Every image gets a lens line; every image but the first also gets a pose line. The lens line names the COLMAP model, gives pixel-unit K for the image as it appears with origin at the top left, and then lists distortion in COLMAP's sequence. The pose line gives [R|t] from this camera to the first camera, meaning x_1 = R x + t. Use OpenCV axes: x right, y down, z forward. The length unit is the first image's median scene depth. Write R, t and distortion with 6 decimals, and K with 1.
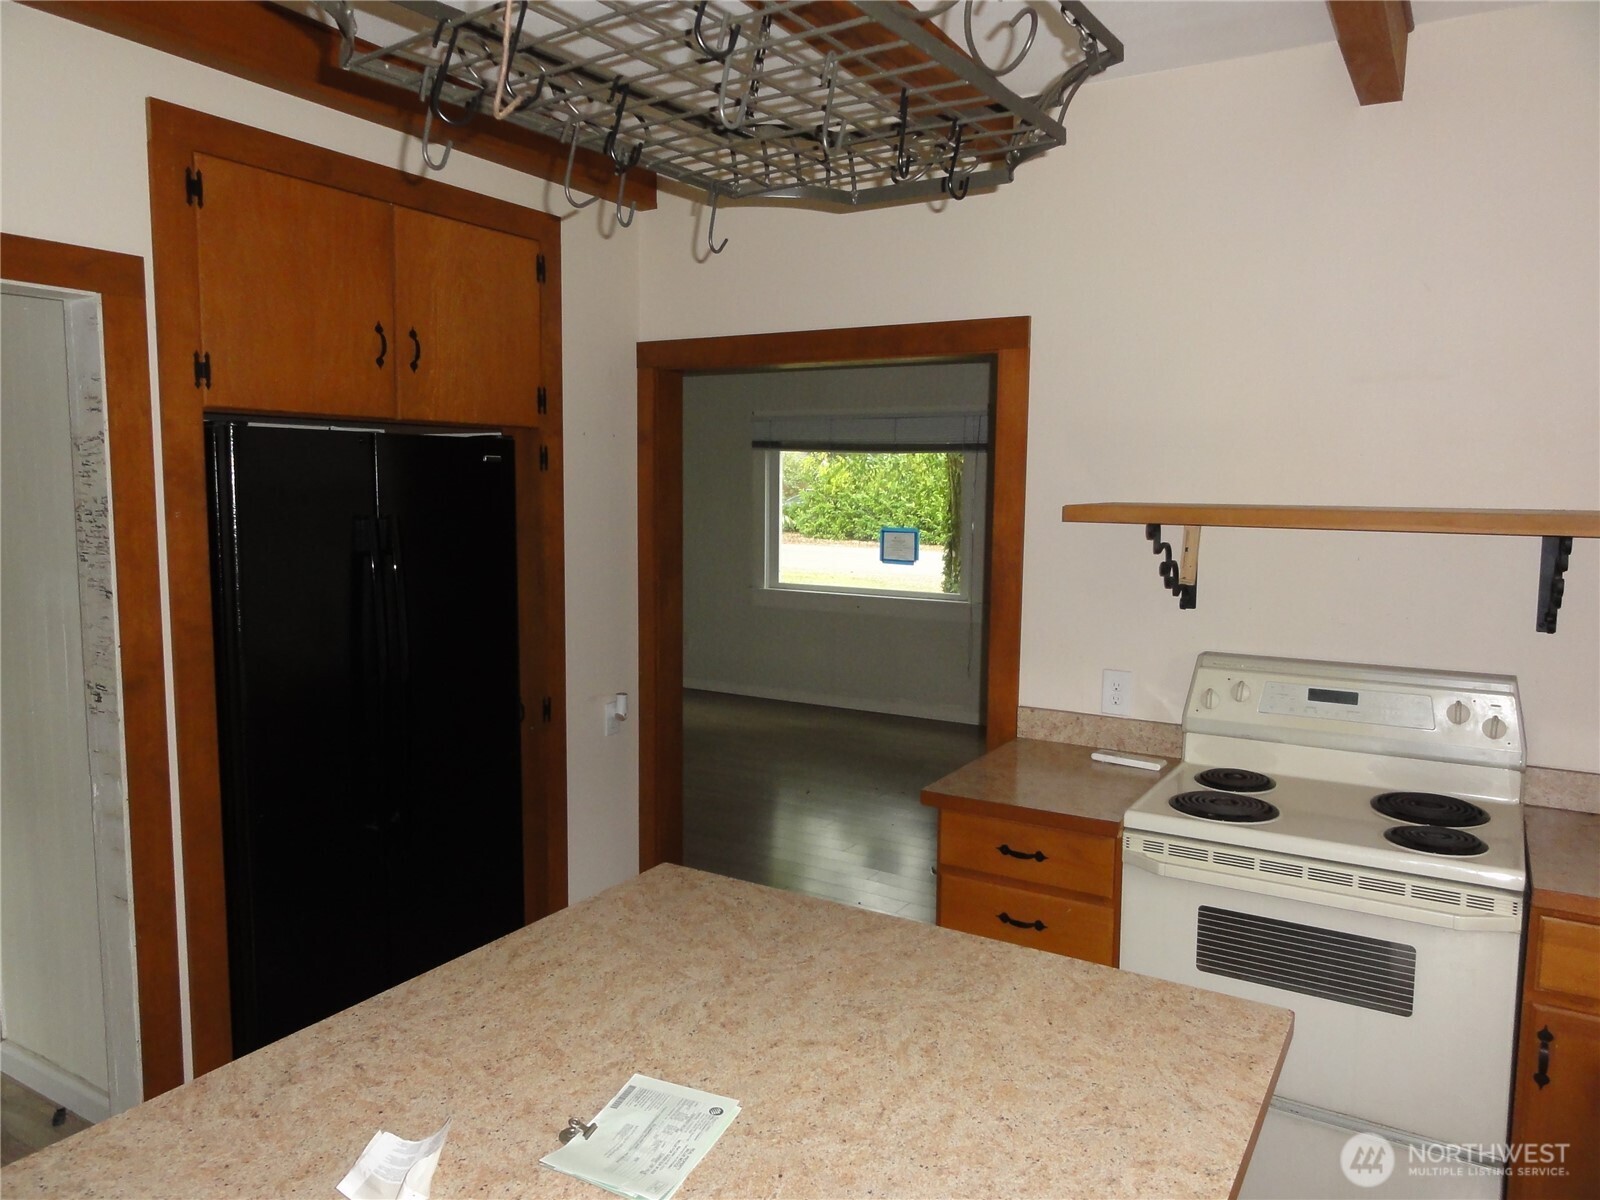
lens RADIAL K [[1137.5, 0, 797.9], [0, 1137.5, 587.5], [0, 0, 1]] dist [0.000290, -0.000581]
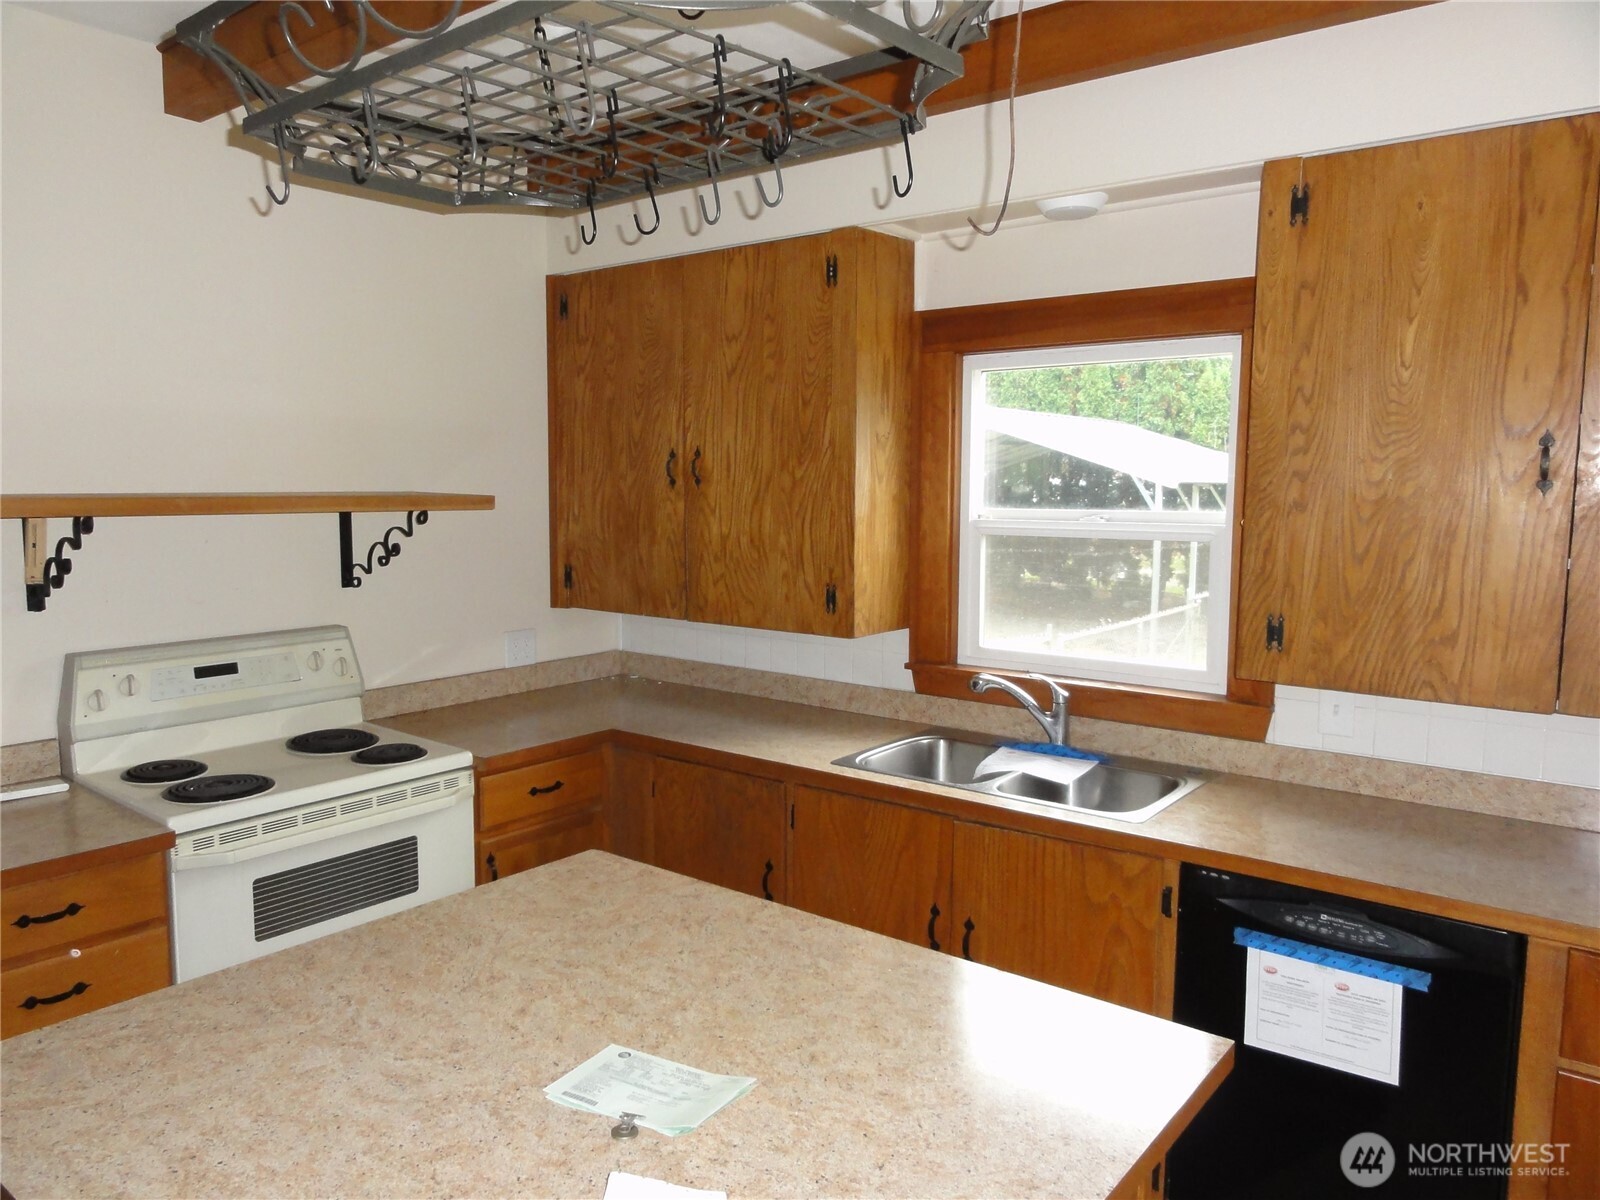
lens RADIAL K [[1137.5, 0, 797.5], [0, 1137.5, 607.5], [0, 0, 1]] dist [0.000290, -0.000581]
pose [[0.121631, -0.122621, 0.984972, -0.584731], [0.089677, 0.989639, 0.112128, -0.038707], [-0.988516, 0.074691, 0.131367, 0.360759]]
